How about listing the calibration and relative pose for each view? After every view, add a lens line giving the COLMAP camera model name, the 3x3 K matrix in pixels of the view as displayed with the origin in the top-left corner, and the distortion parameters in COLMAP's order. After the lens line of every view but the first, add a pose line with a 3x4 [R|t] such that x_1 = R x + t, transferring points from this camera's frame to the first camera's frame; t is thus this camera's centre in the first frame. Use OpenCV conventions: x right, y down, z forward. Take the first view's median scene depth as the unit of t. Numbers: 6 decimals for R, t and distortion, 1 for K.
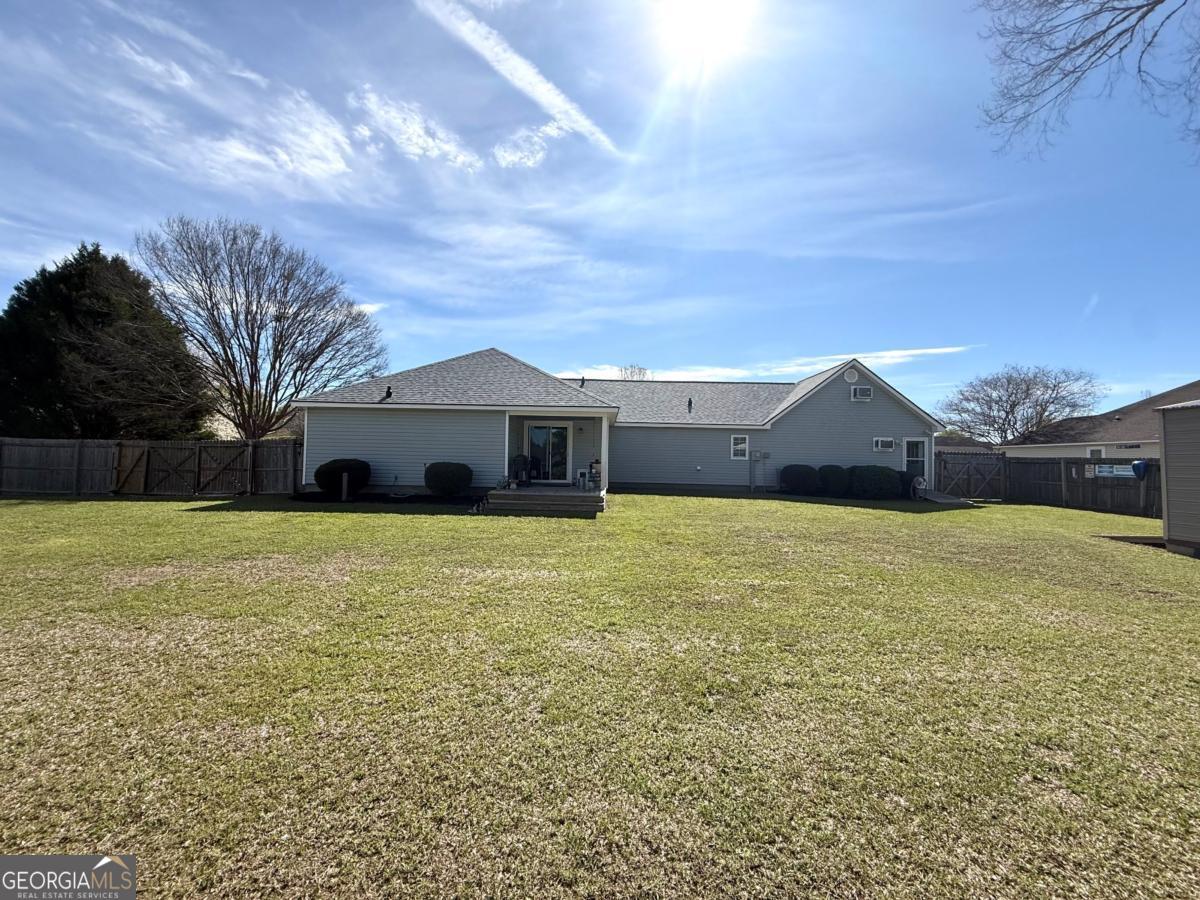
lens RADIAL K [[476.4, 0, 593.4], [0, 476.4, 422.4], [0, 0, 1]] dist [-0.001508, -0.000275]
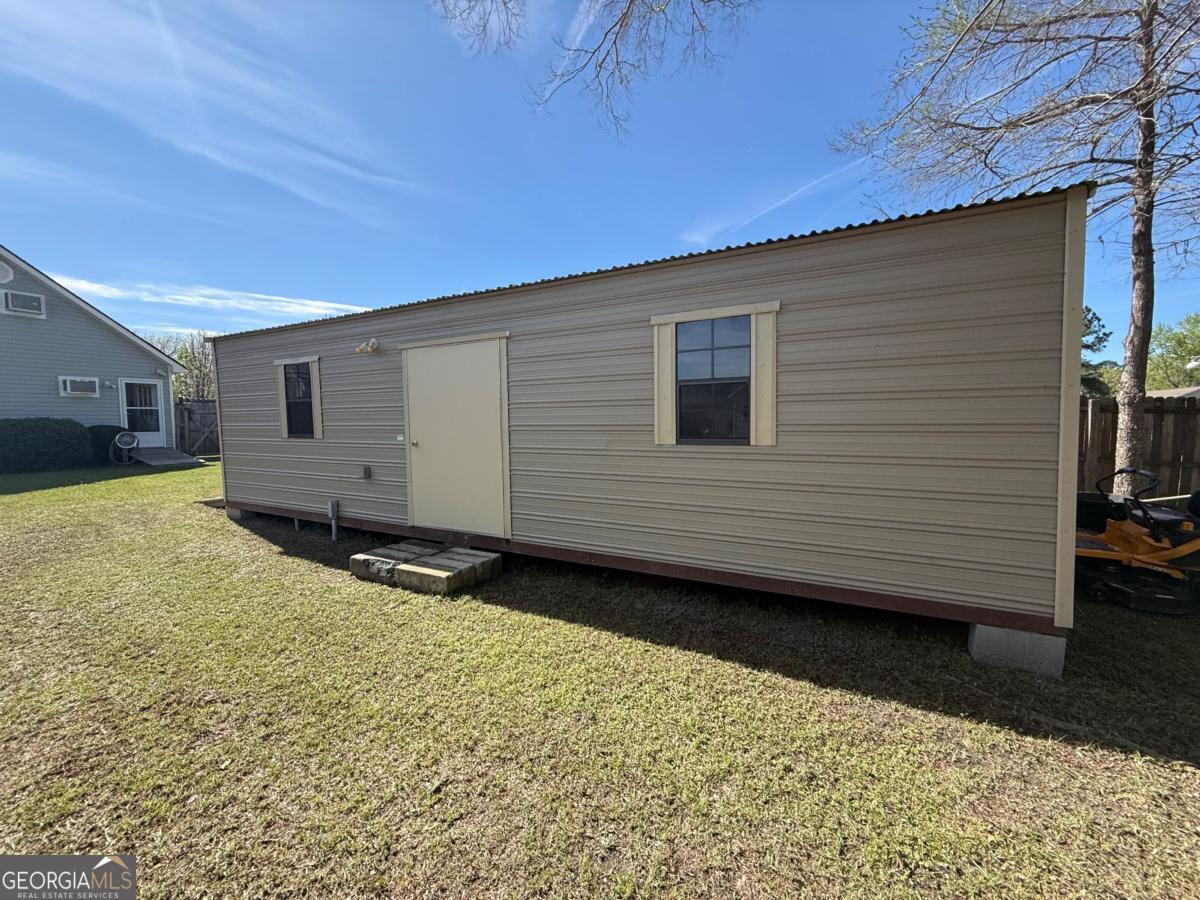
lens RADIAL K [[476.4, 0, 598.2], [0, 476.4, 443.7], [0, 0, 1]] dist [-0.001508, -0.000275]
pose [[0.473046, -0.066879, 0.878496, 0.360580], [-0.061558, 0.992169, 0.108681, 0.007544], [-0.878885, -0.105489, 0.465224, 0.024875]]
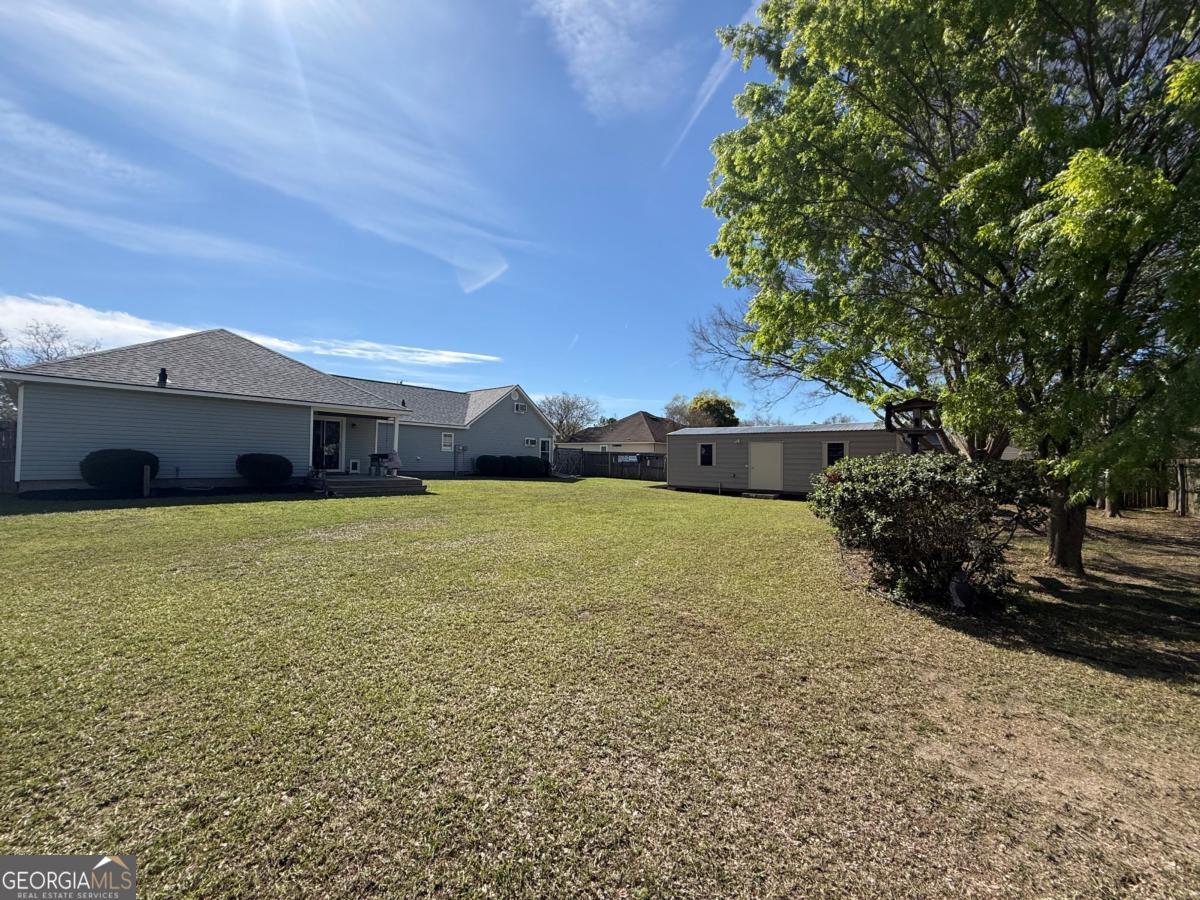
lens RADIAL K [[476.4, 0, 595.2], [0, 476.4, 506.3], [0, 0, 1]] dist [-0.001508, -0.000275]
pose [[0.640955, -0.080862, 0.763307, -0.454934], [-0.072189, 0.983677, 0.164825, -0.020002], [-0.764176, -0.160748, 0.624656, -0.161225]]
